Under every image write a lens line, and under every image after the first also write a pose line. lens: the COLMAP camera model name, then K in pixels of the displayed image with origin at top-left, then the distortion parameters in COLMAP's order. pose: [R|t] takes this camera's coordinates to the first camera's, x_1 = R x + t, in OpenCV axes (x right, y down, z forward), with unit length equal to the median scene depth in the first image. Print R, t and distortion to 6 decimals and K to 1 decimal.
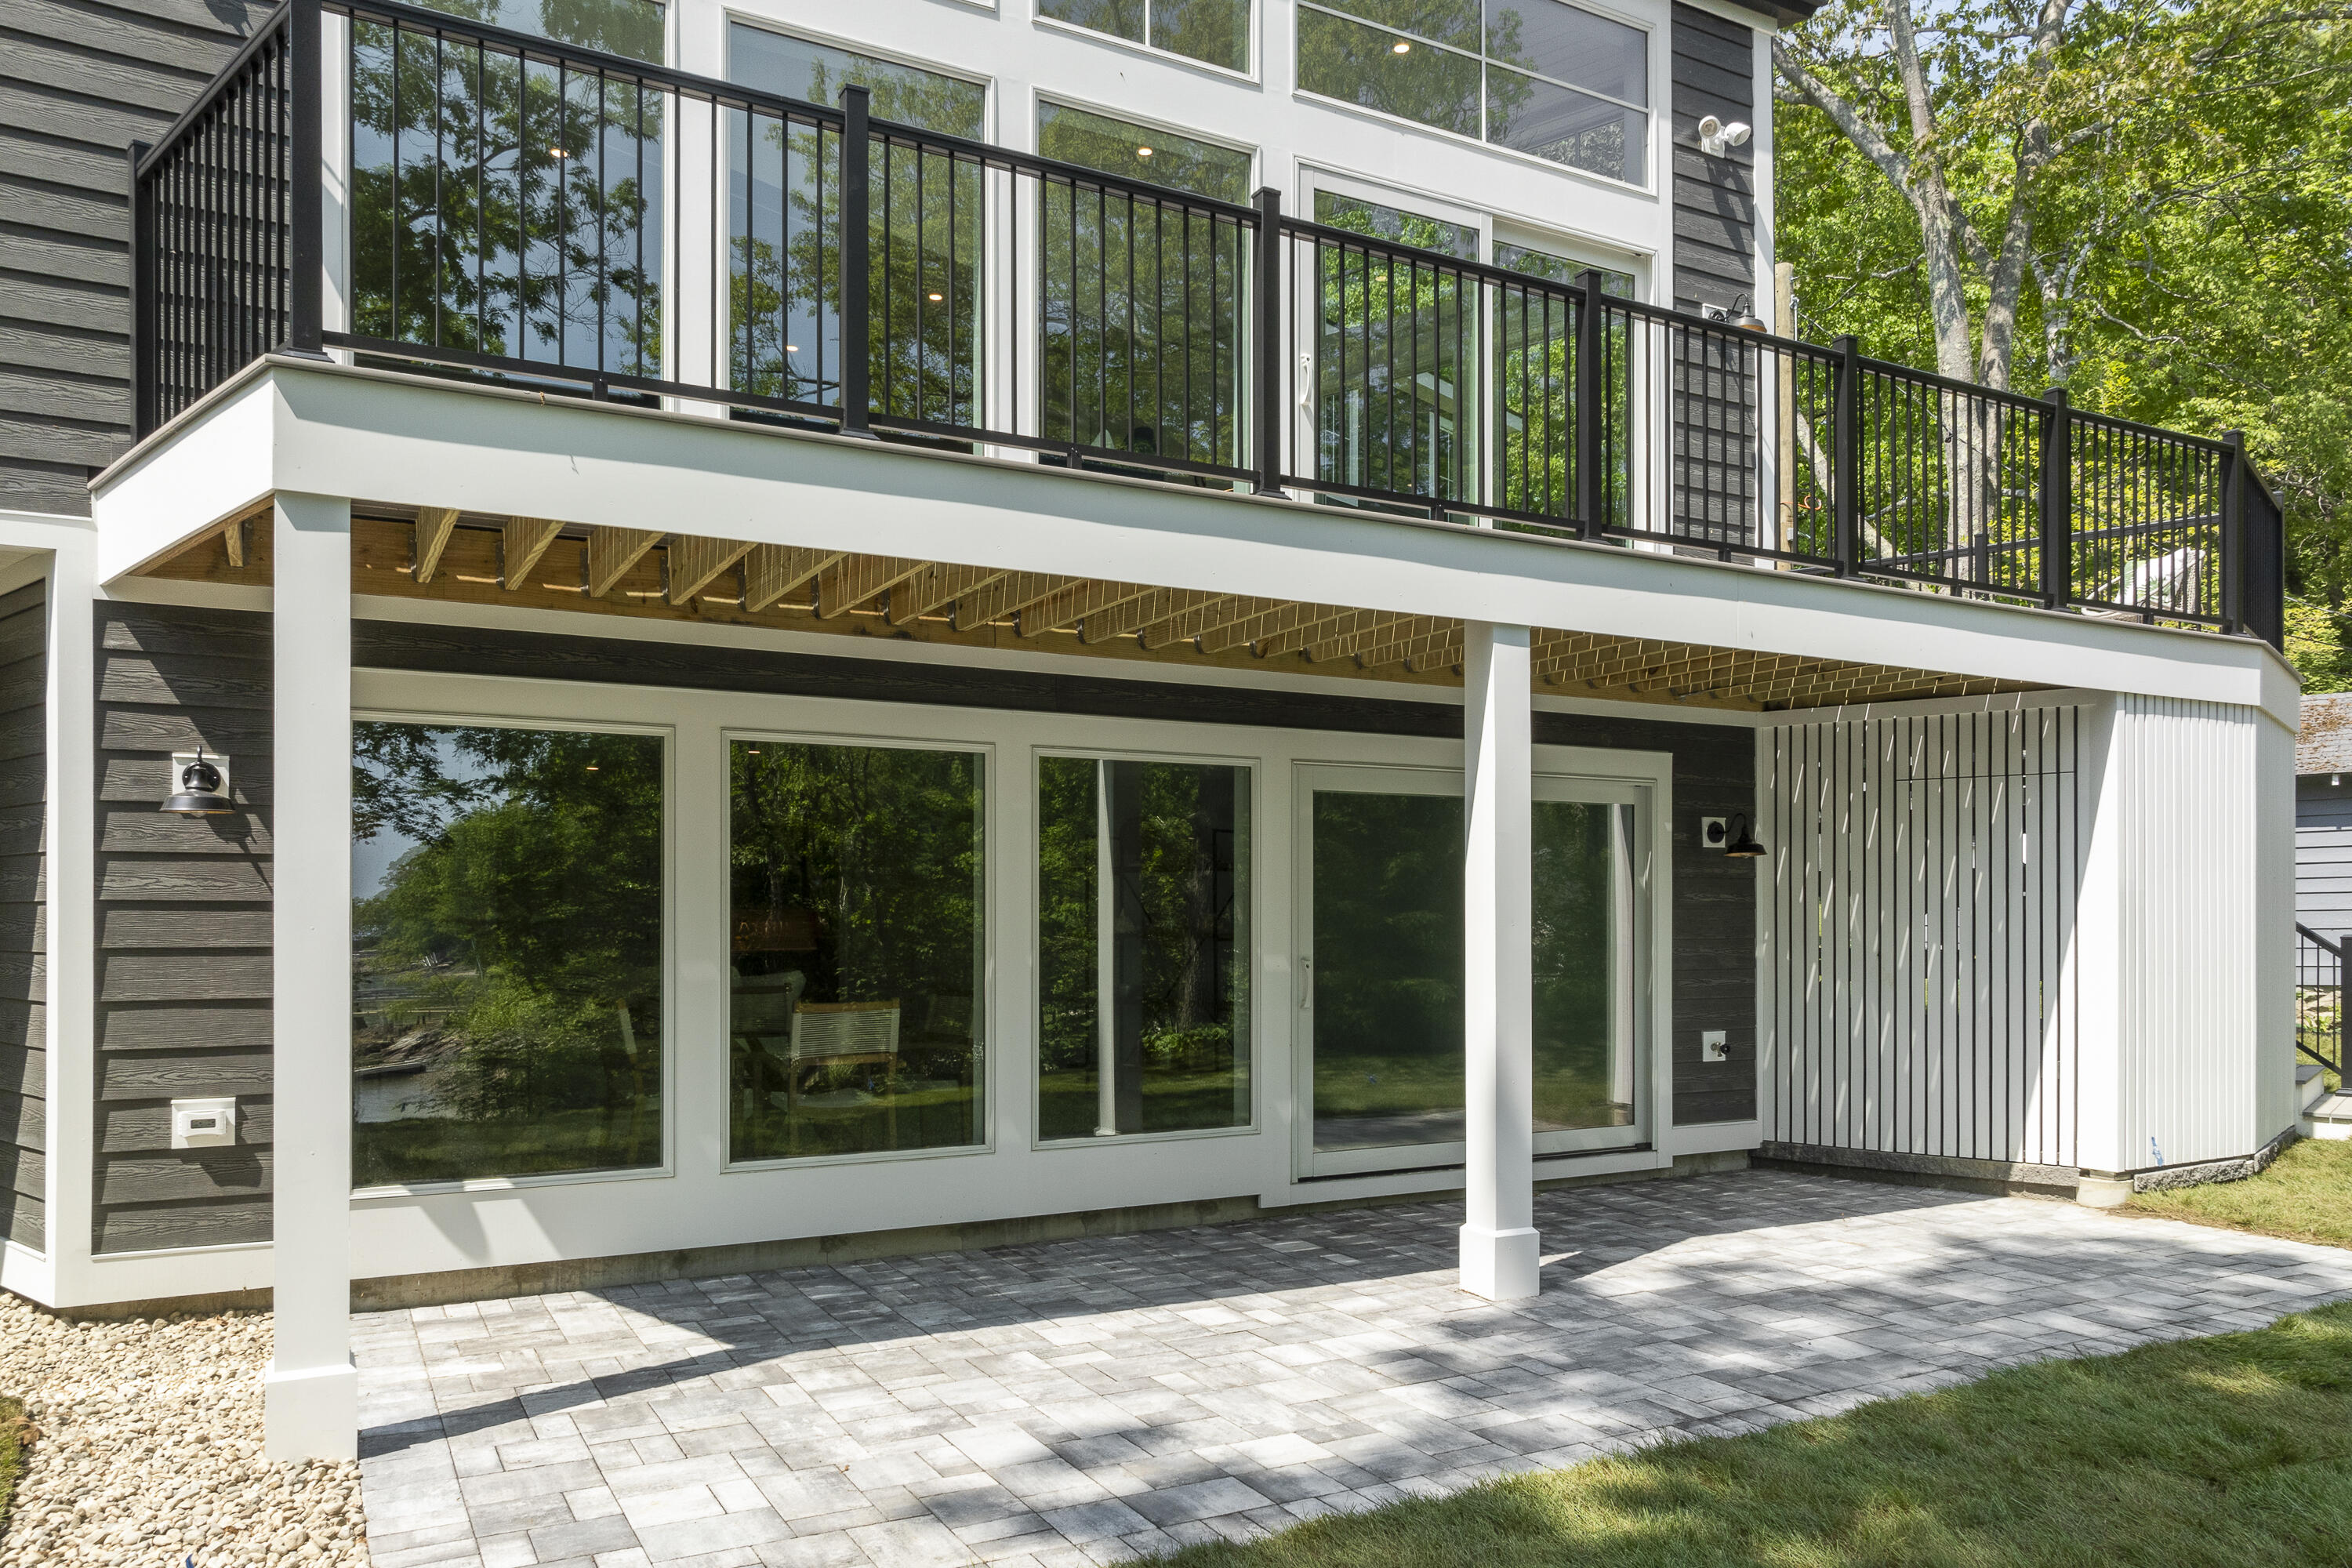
lens RADIAL K [[1622.6, 0, 1172.6], [0, 1622.6, 909.2], [0, 0, 1]] dist [-0.003969, -0.000685]
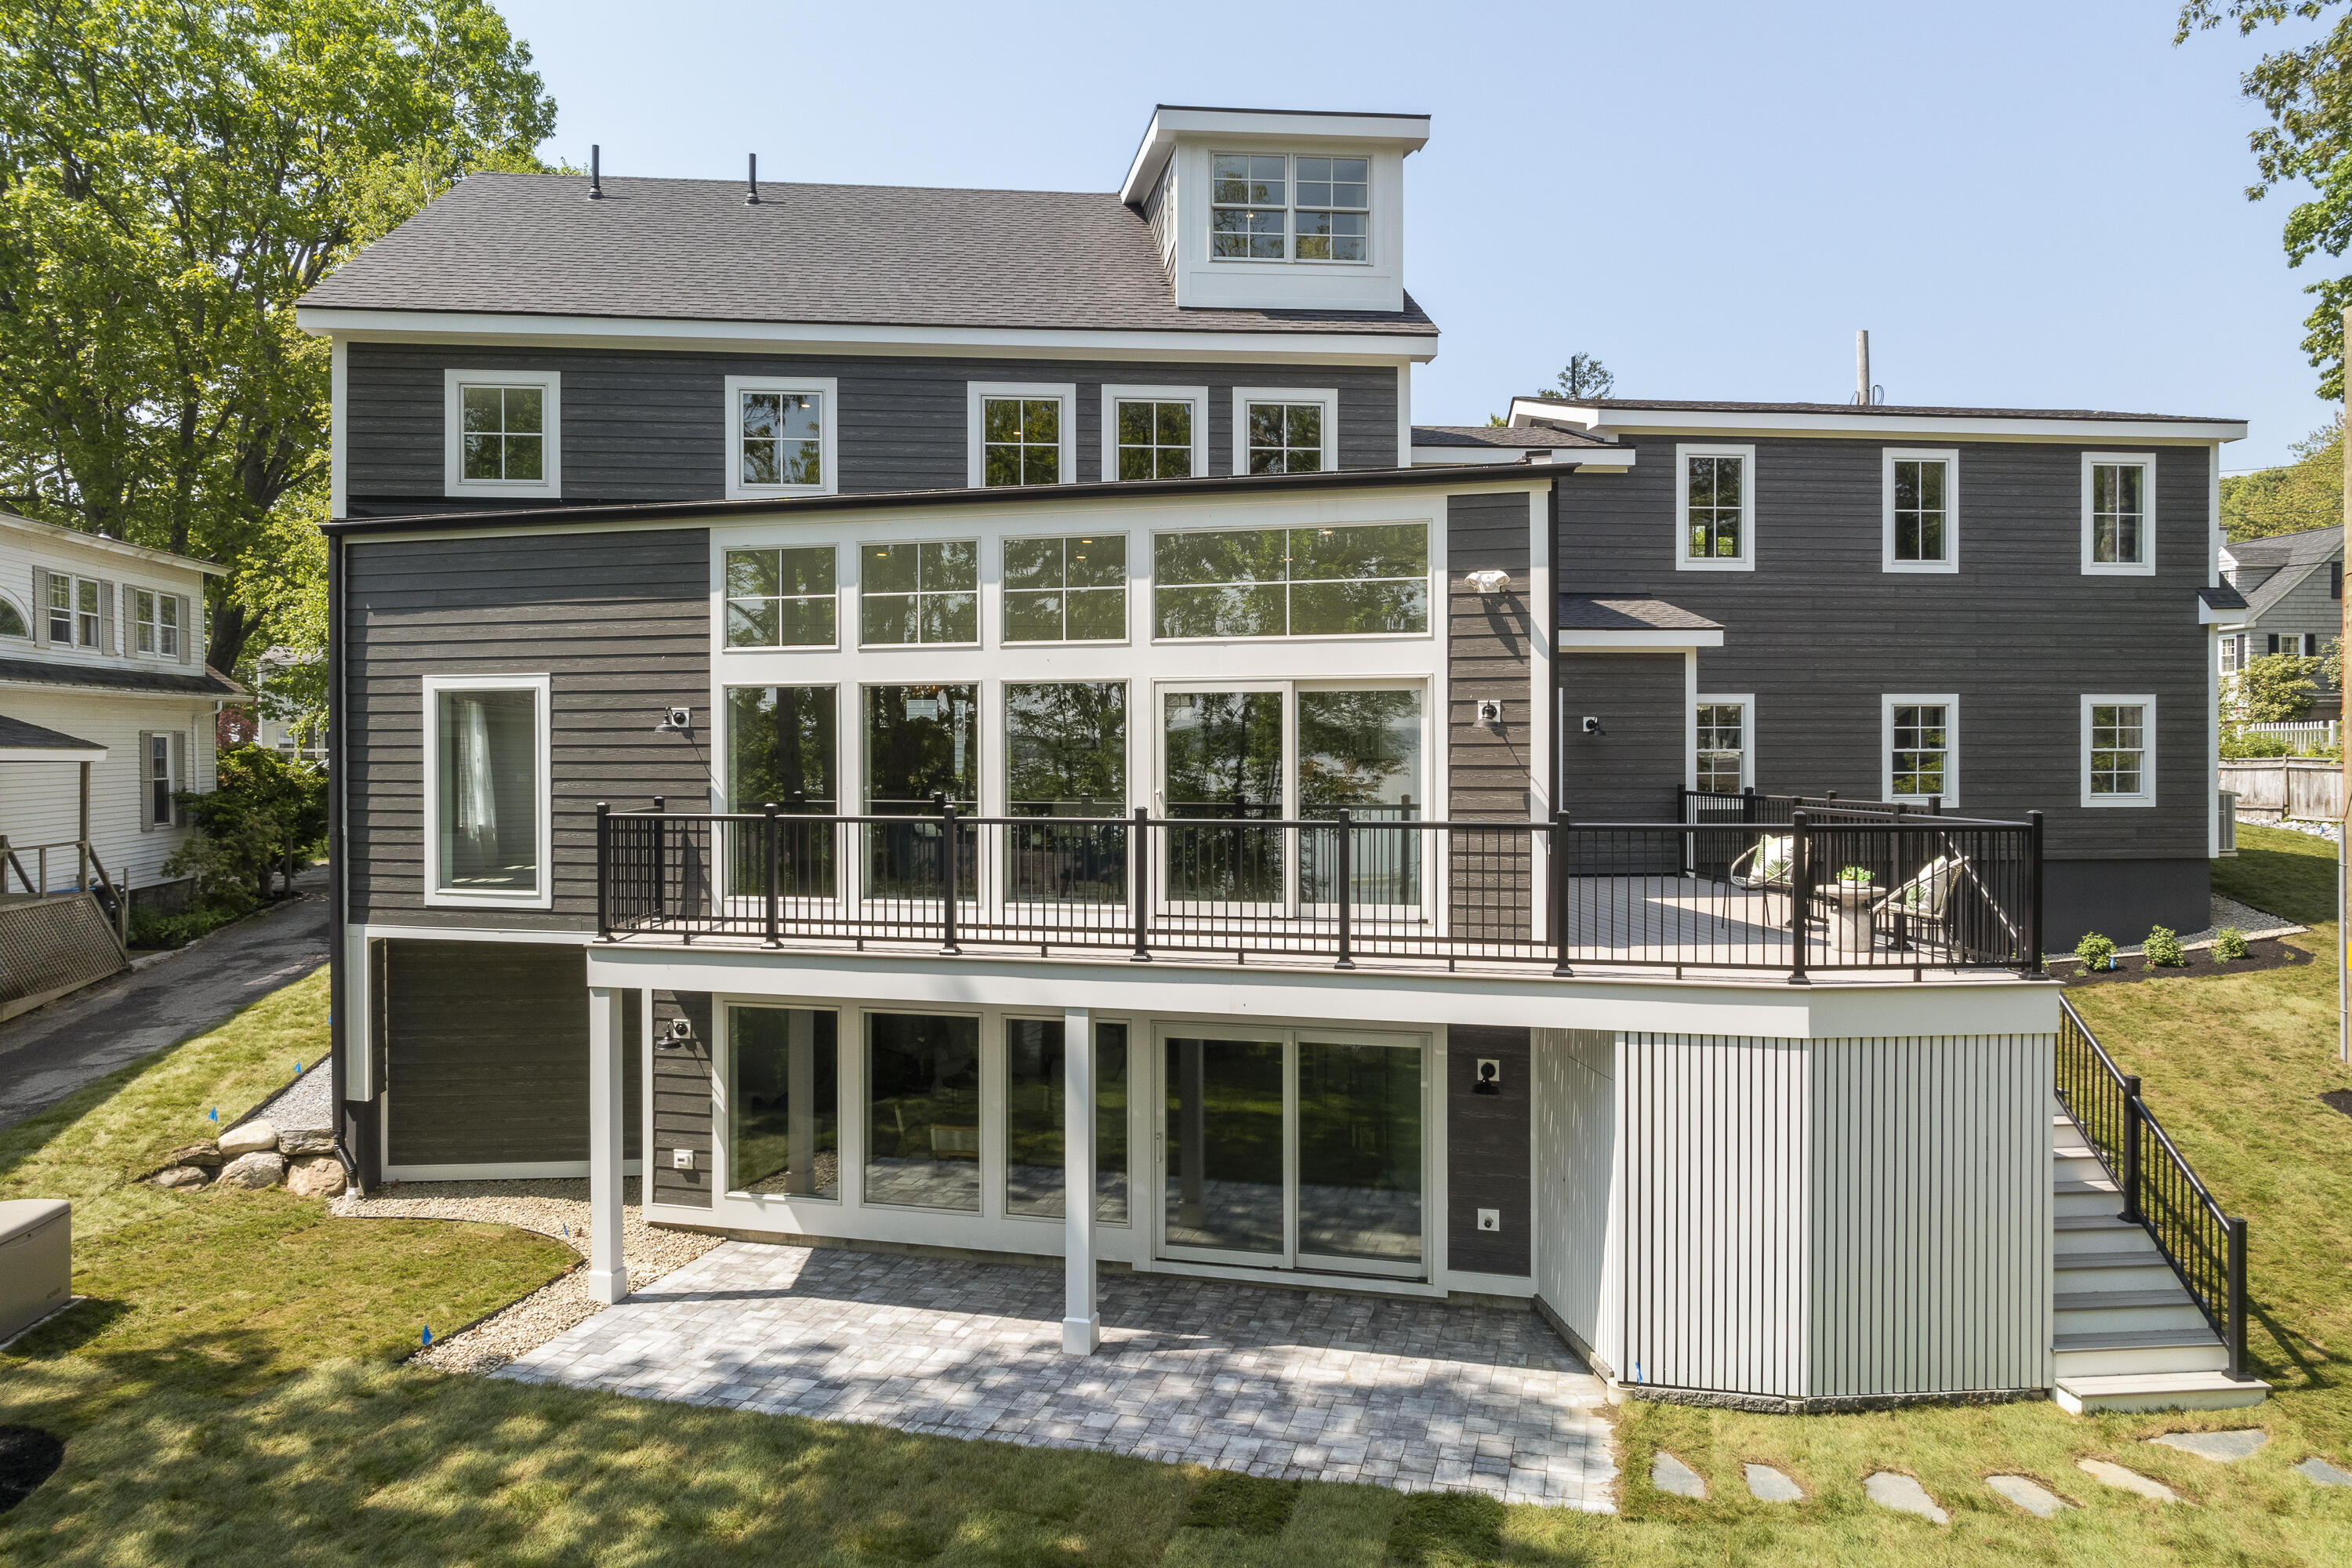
lens RADIAL K [[1633.1, 0, 1177.5], [0, 1633.1, 764.5], [0, 0, 1]] dist [-0.031220, 0.044125]
pose [[0.723870, 0.005294, -0.689916, 1.328032], [0.003448, 0.999930, 0.011291, -0.394587], [0.689927, -0.010552, 0.723802, -0.262307]]
